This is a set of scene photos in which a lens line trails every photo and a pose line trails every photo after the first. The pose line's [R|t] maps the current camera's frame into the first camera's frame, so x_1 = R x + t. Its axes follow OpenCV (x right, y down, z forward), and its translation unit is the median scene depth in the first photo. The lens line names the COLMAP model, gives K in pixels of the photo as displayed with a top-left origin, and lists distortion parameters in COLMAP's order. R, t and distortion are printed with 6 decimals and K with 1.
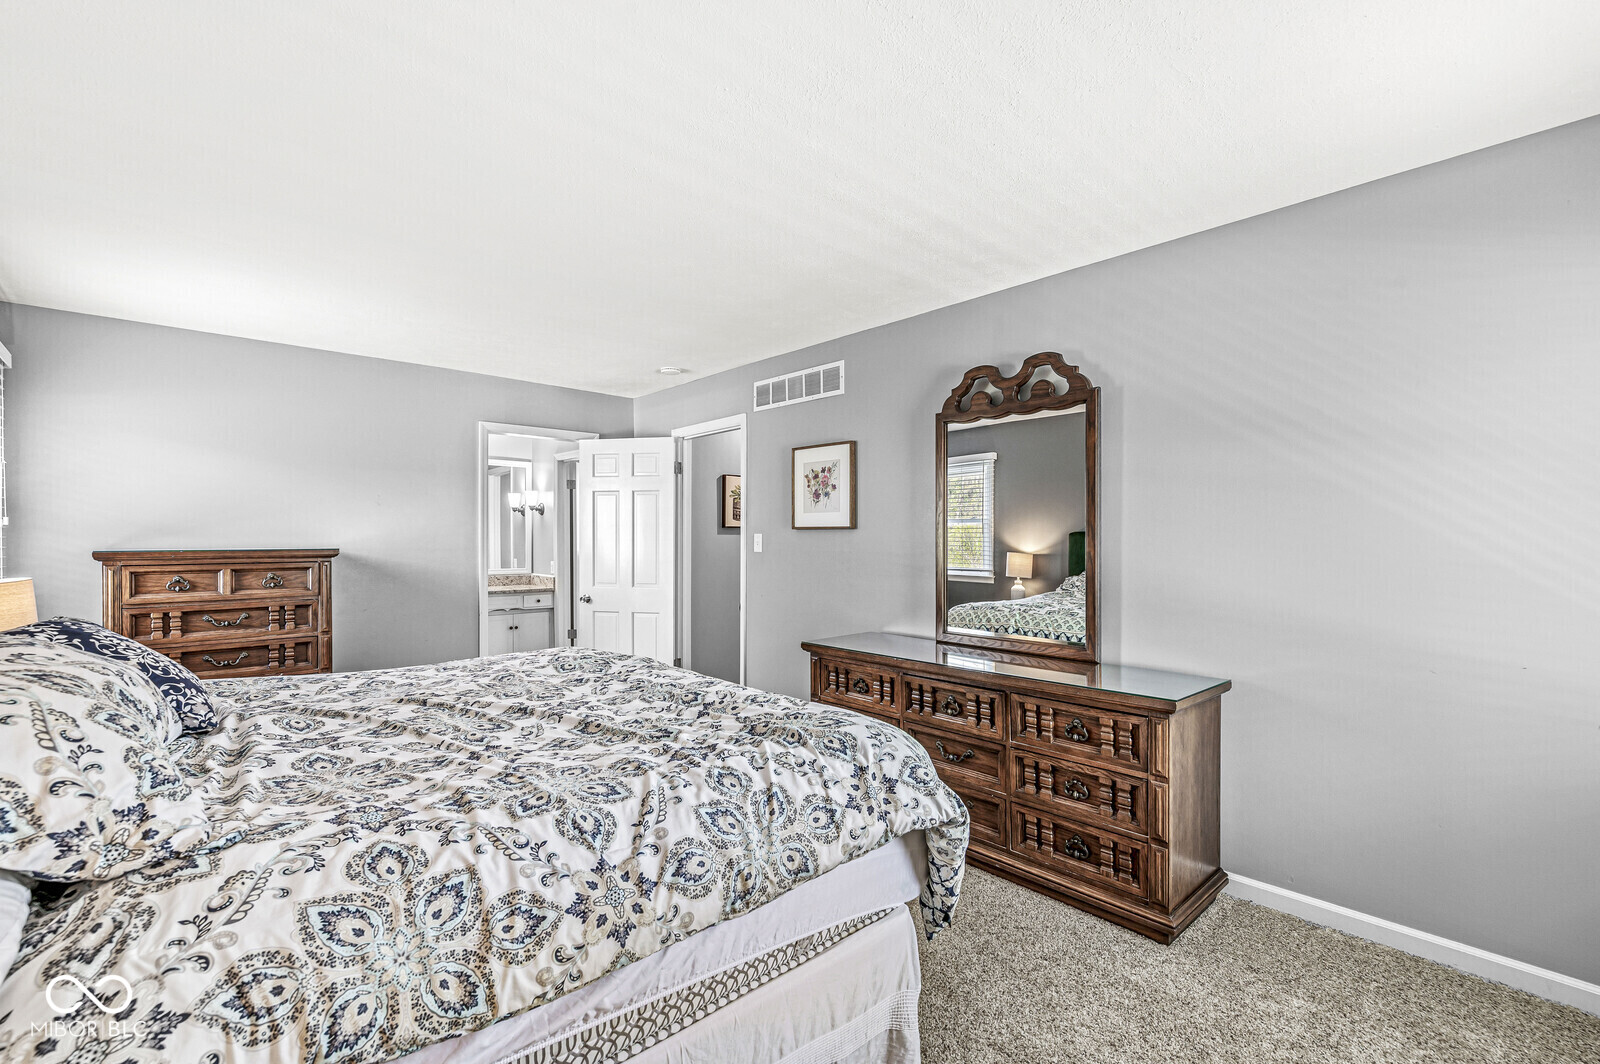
lens RADIAL K [[703.9, 0, 801.2], [0, 703.9, 539.1], [0, 0, 1]] dist [-0.001929, -0.000115]
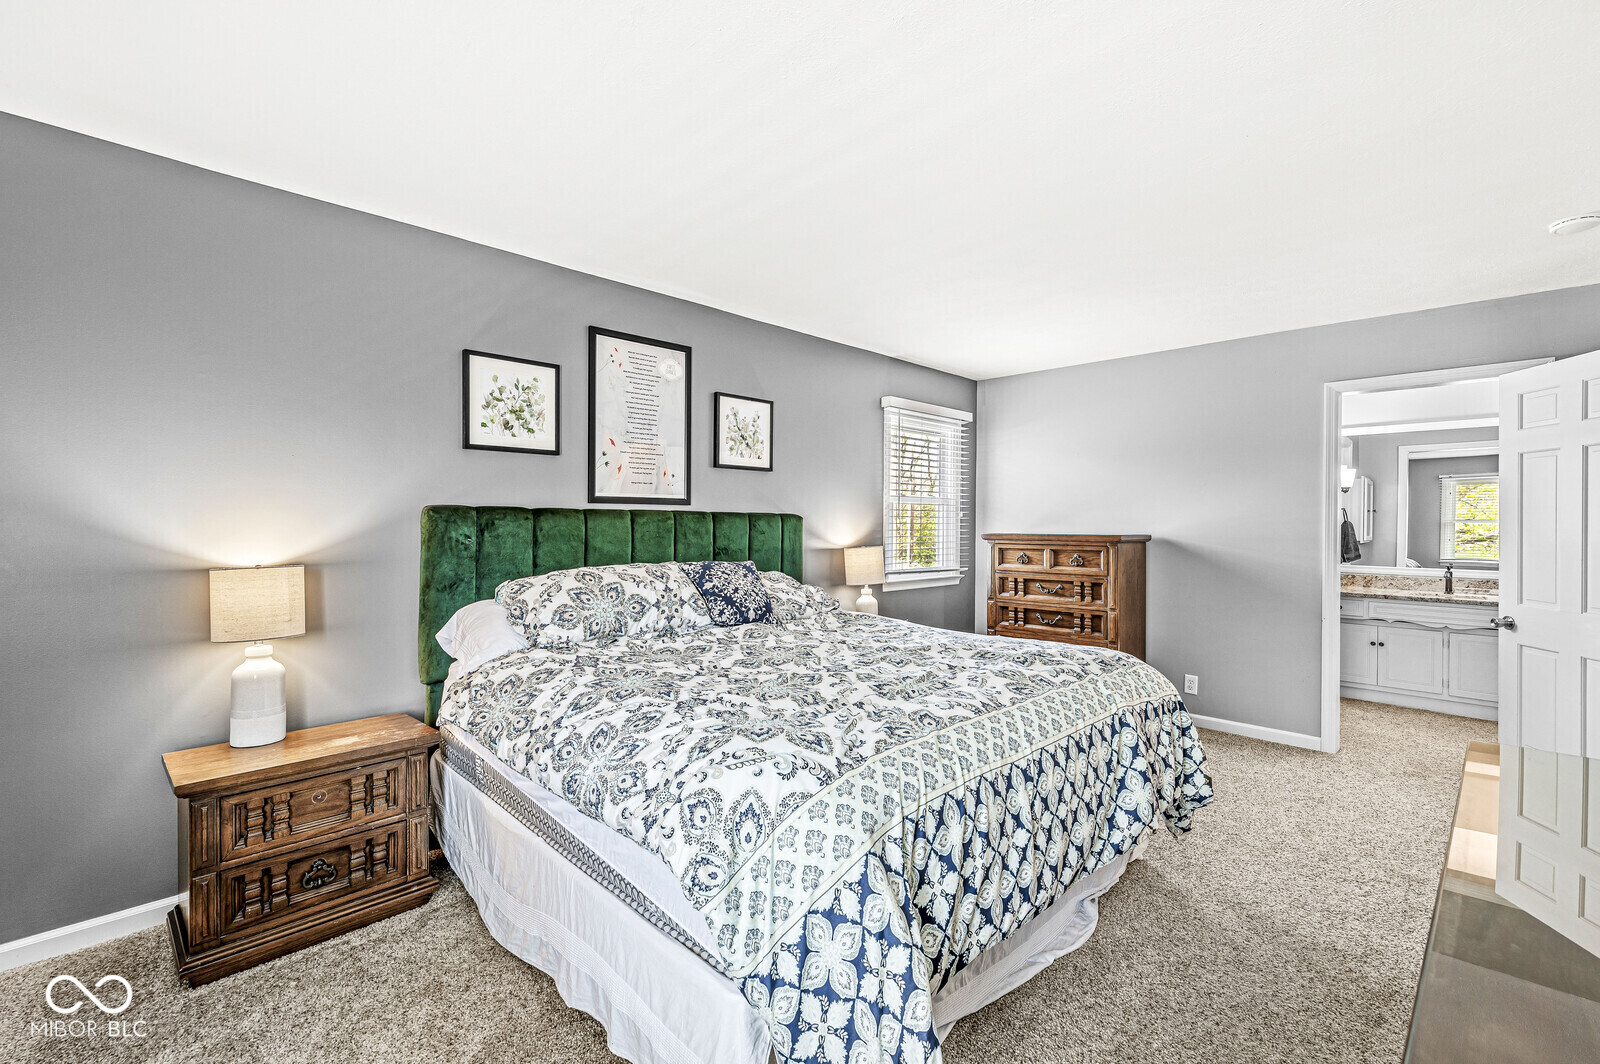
lens RADIAL K [[691.8, 0, 800.0], [0, 691.8, 532.0], [0, 0, 1]] dist [-0.000606, -0.000187]
pose [[0.038650, 0.005685, -0.999237, 0.423033], [-0.005865, 0.999968, 0.005462, 0.007437], [0.999236, 0.005650, 0.038682, 0.485314]]
